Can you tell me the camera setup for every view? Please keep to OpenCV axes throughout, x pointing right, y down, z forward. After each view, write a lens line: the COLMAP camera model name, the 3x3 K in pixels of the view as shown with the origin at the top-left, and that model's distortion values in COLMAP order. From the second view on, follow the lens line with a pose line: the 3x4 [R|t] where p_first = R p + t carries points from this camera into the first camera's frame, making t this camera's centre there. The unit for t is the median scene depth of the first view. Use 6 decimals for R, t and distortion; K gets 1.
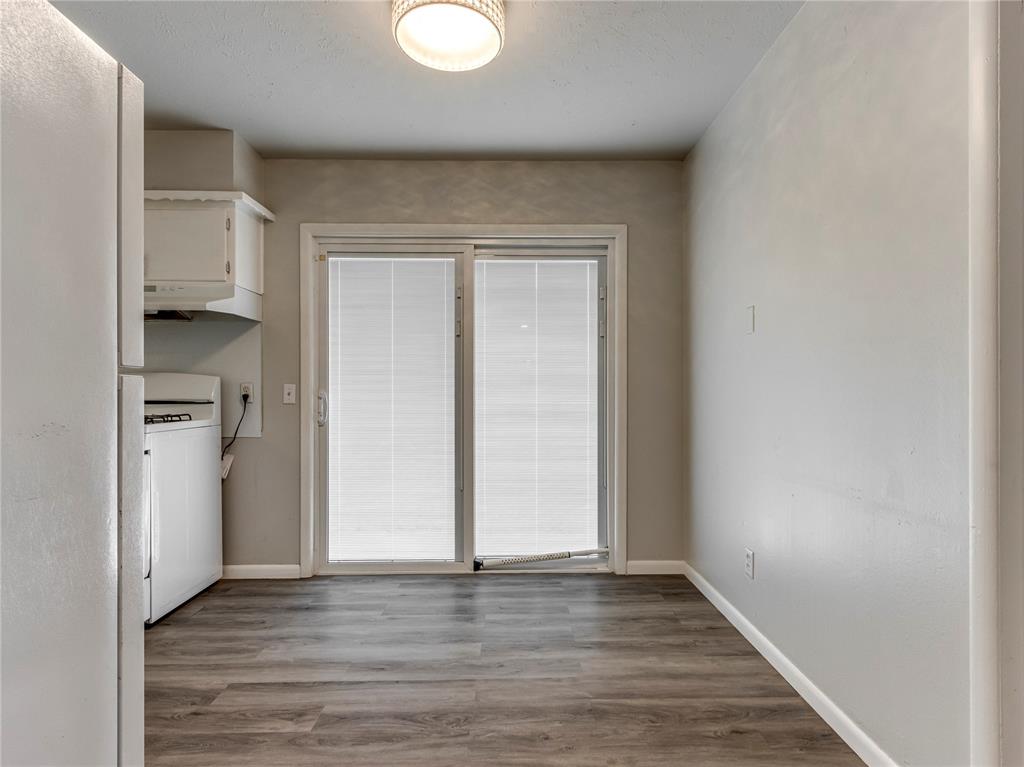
lens RADIAL K [[477.7, 0, 512.1], [0, 477.7, 385.9], [0, 0, 1]] dist [-0.021838, -0.000342]
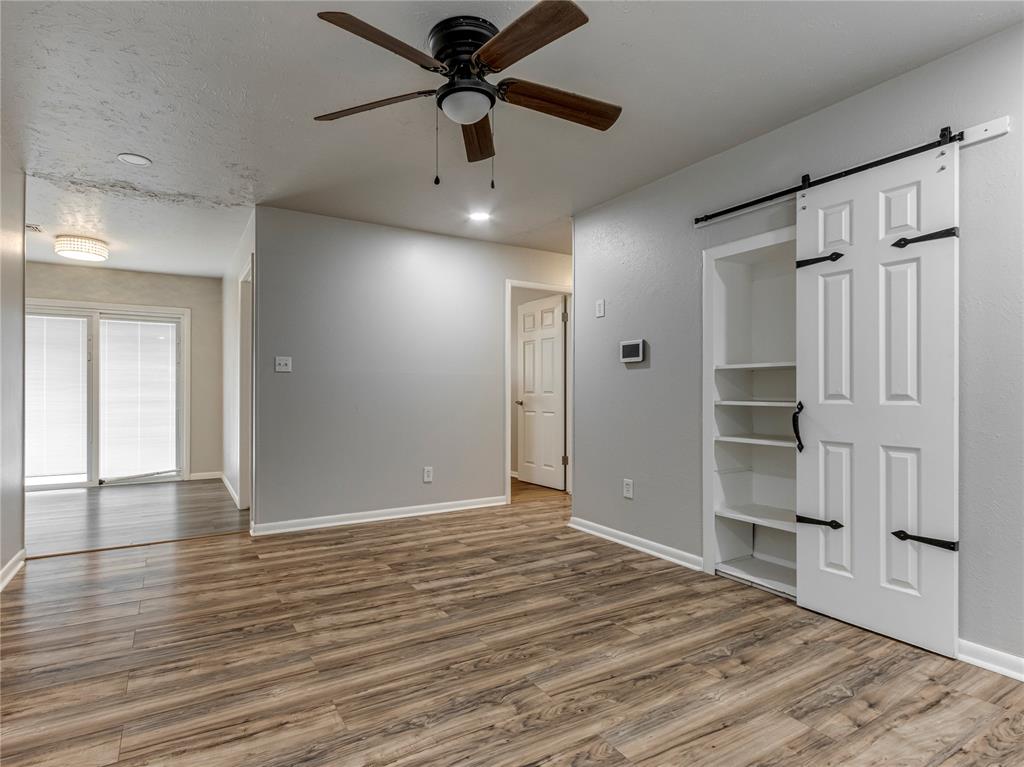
lens RADIAL K [[536.9, 0, 479.6], [0, 536.9, 387.2], [0, 0, 1]] dist [0.010086, -0.002215]
pose [[0.875988, 0.001553, 0.482330, 0.207579], [-0.001255, 0.999999, -0.000940, 0.000681], [-0.482331, 0.000218, 0.875989, -1.588538]]
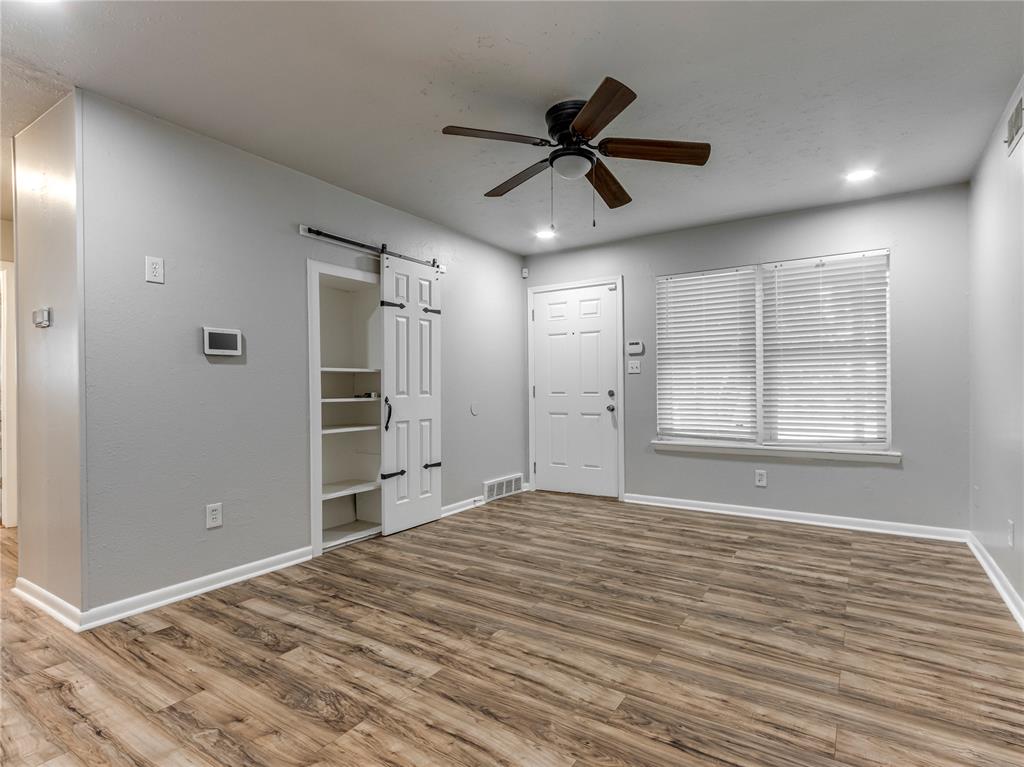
lens RADIAL K [[530.4, 0, 515.5], [0, 530.4, 385.8], [0, 0, 1]] dist [0.005650, -0.000248]
pose [[-0.826157, 0.006873, 0.563398, -0.069301], [0.003377, 0.999968, -0.007247, 0.018652], [-0.563430, -0.004084, -0.826154, 2.500739]]
